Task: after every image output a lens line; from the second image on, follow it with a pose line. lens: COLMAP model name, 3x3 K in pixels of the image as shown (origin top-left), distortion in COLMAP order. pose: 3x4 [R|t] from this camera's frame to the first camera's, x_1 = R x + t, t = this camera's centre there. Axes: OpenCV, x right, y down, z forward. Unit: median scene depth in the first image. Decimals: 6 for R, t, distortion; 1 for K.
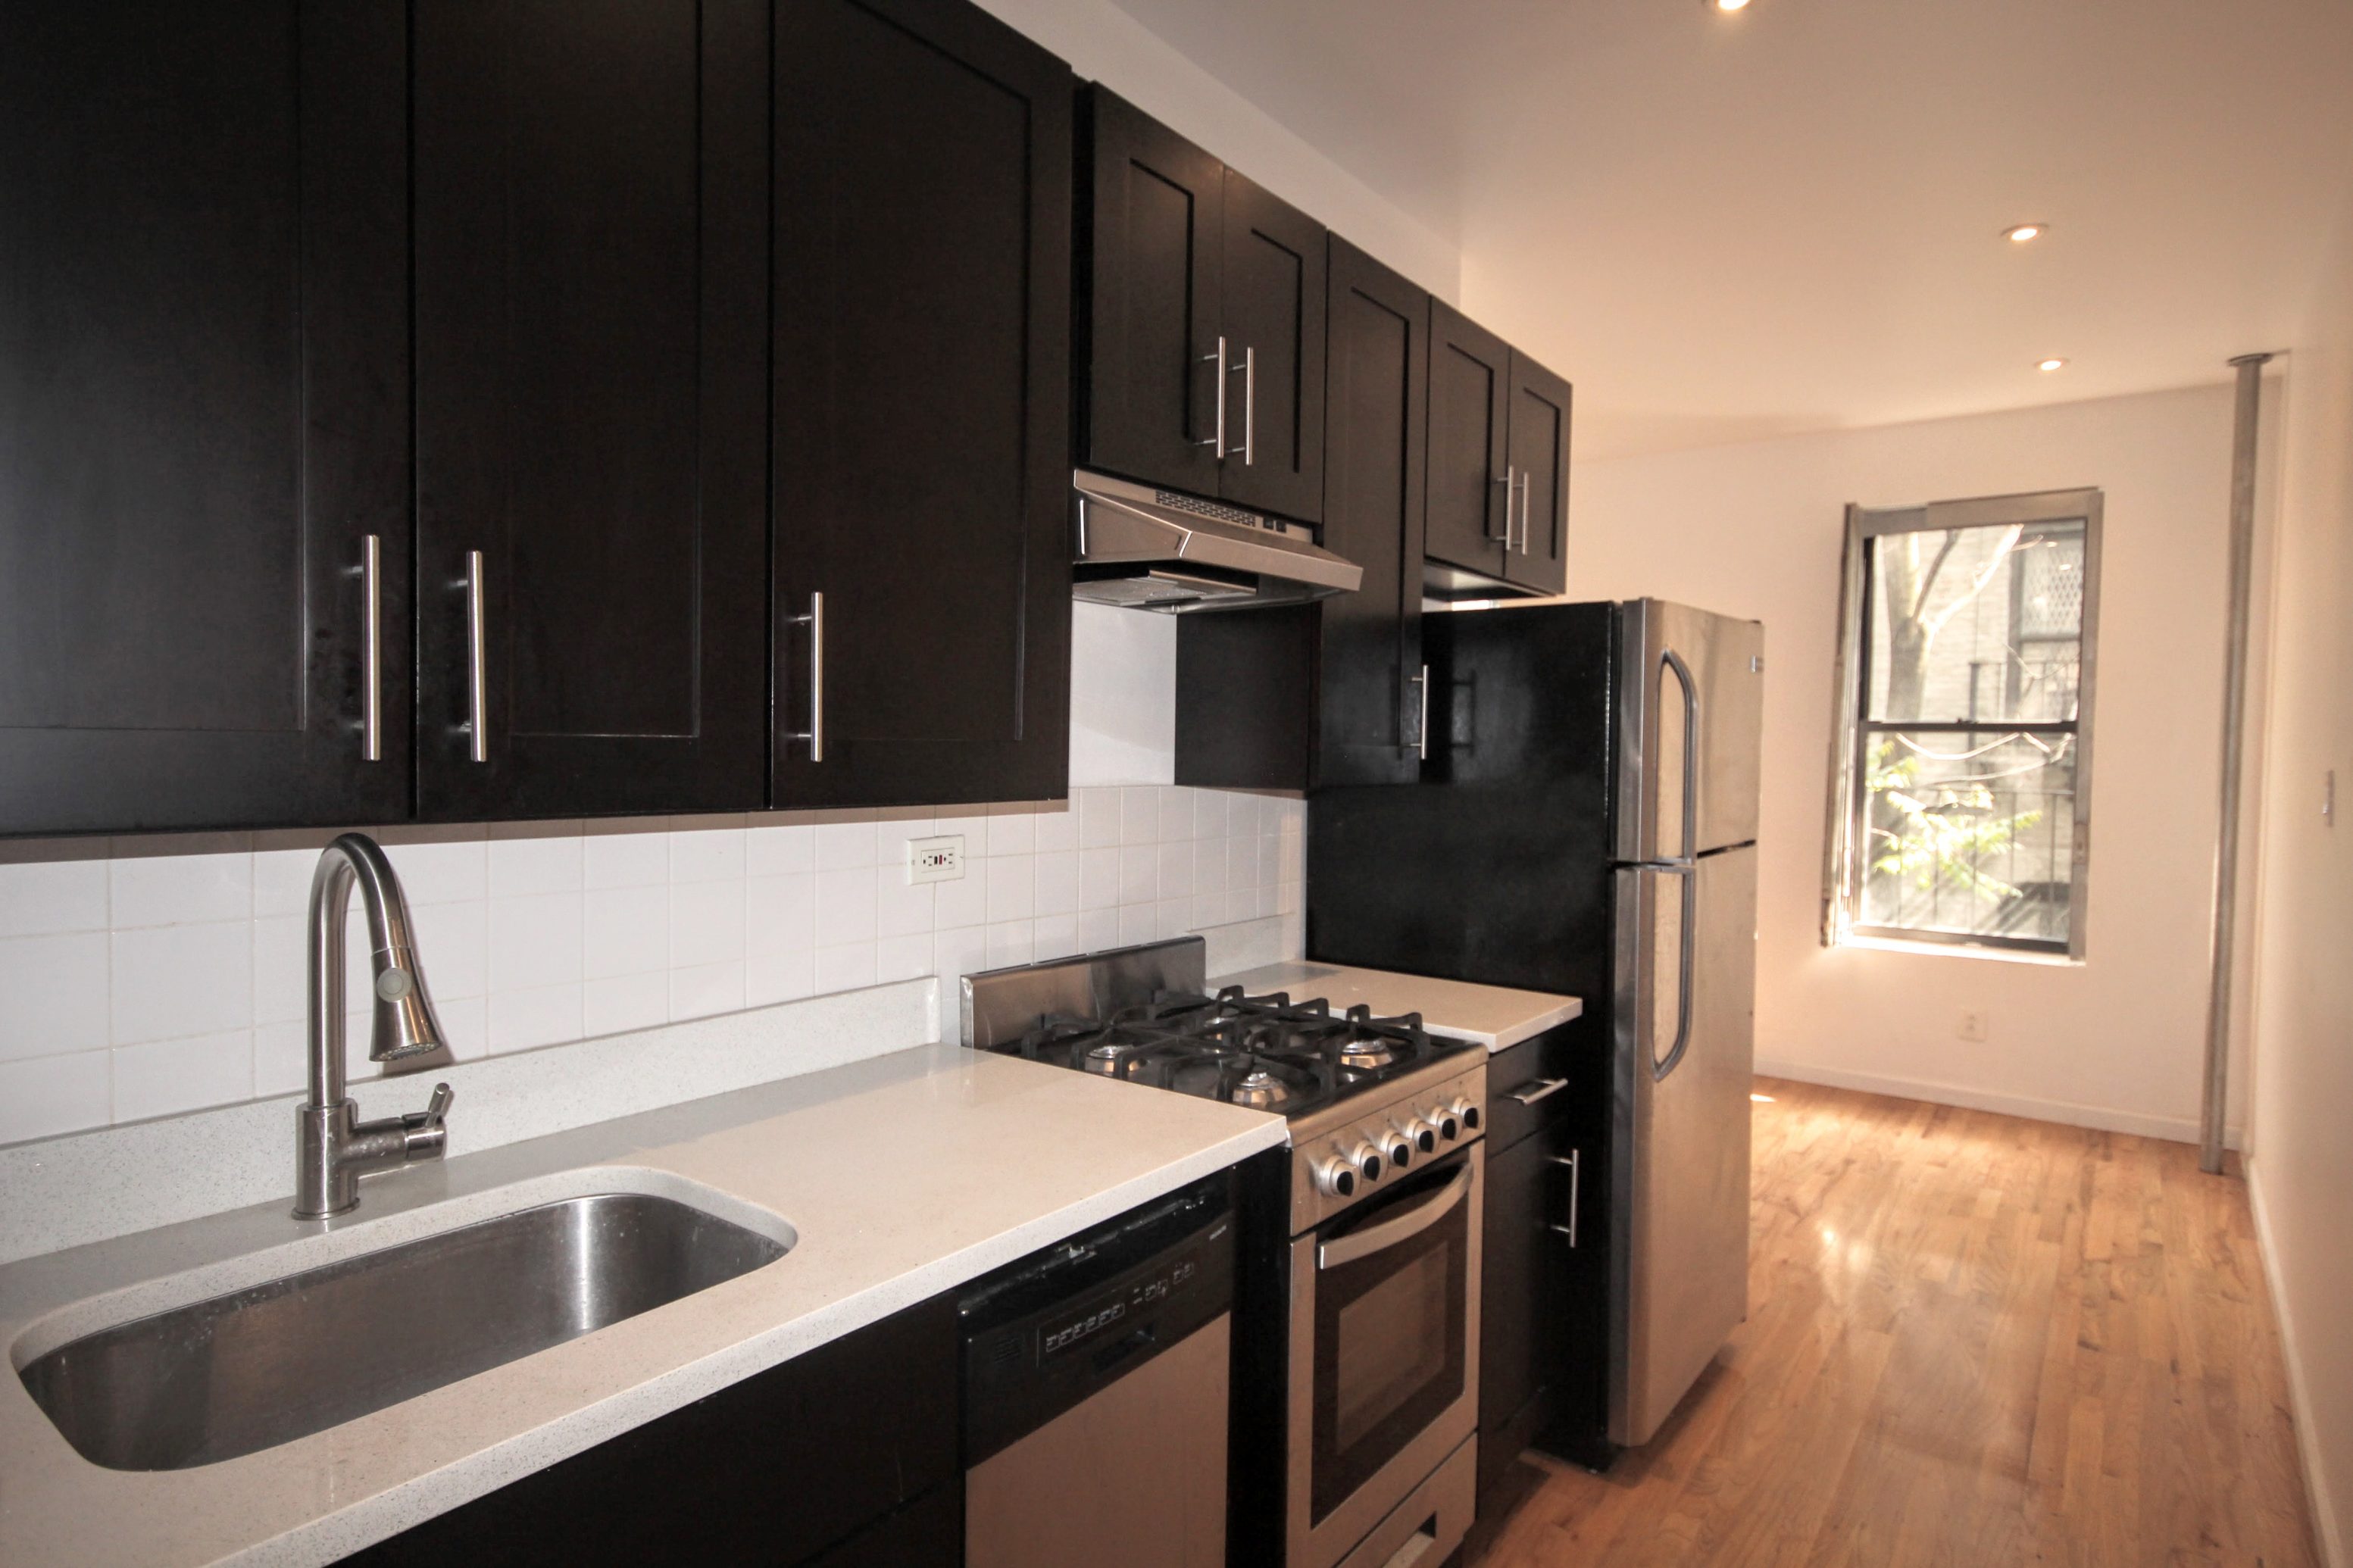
lens RADIAL K [[1335.5, 0, 1174.6], [0, 1335.5, 786.5], [0, 0, 1]] dist [0.005042, 0.000456]
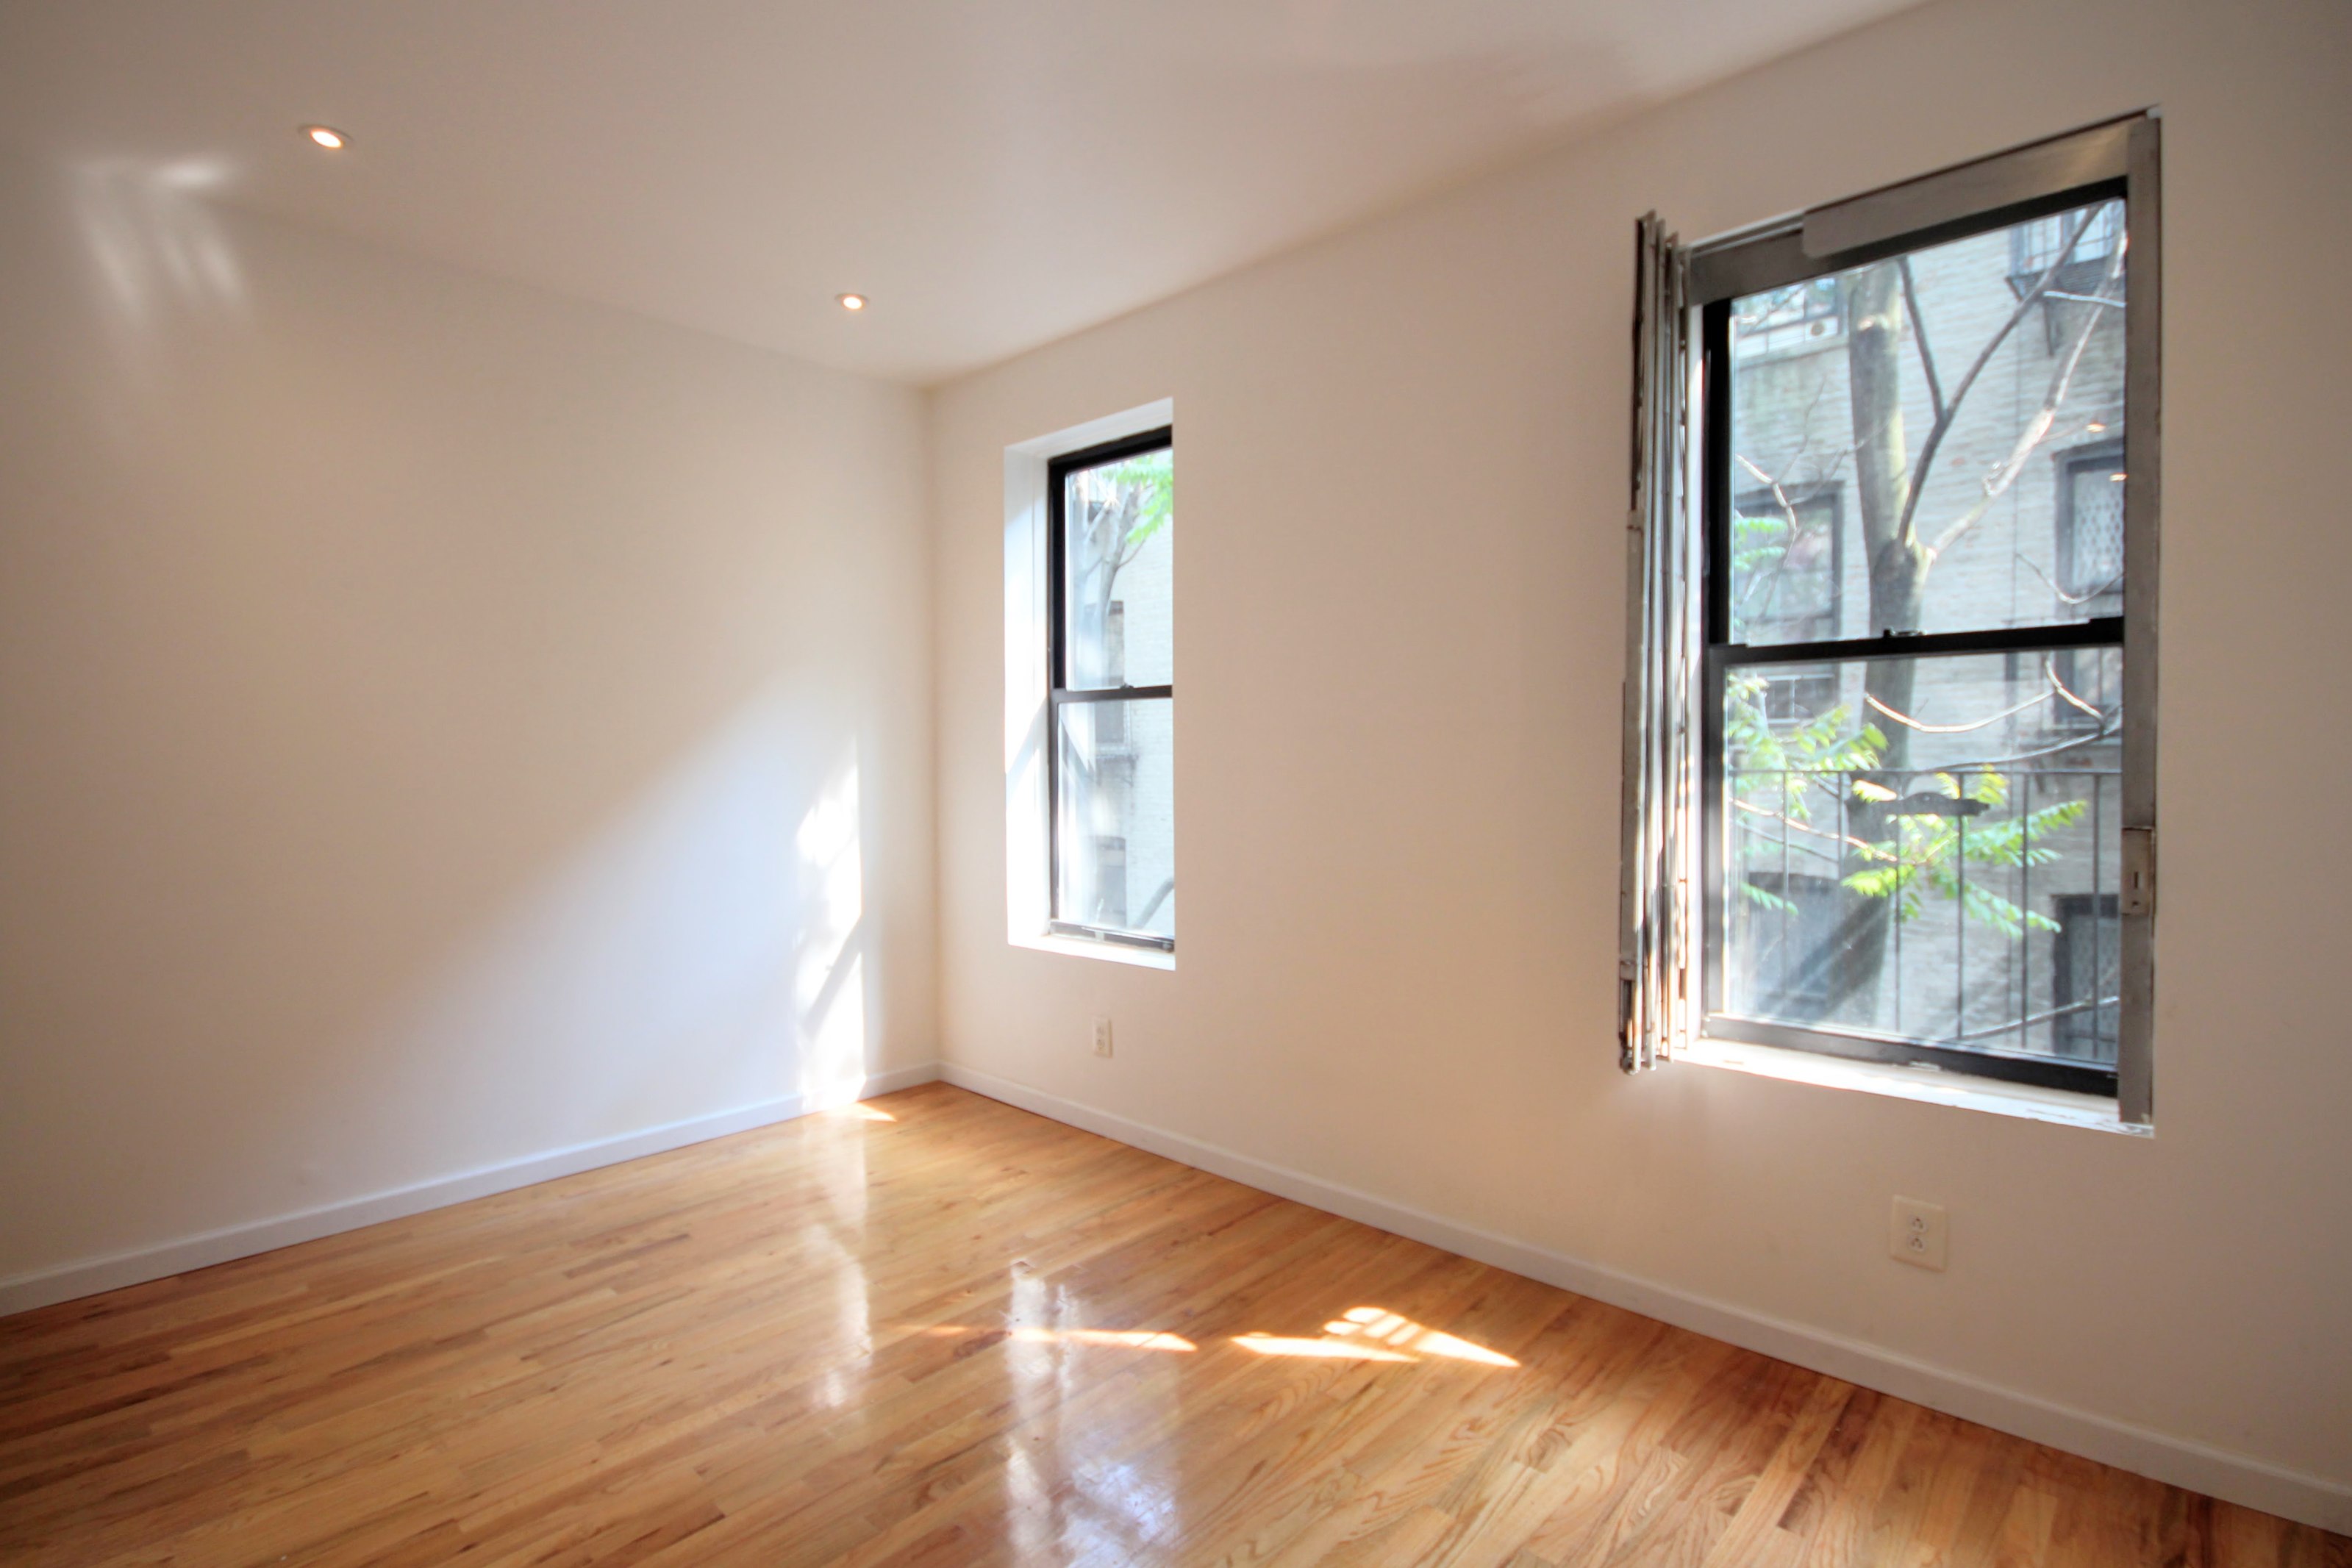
lens RADIAL K [[1207.2, 0, 1176.1], [0, 1207.2, 783.0], [0, 0, 1]] dist [-0.005986, -0.000386]
pose [[0.995753, -0.019223, -0.090039, 0.355400], [0.018399, 0.999781, -0.009975, 0.008999], [0.090211, 0.008276, 0.995888, 0.514539]]
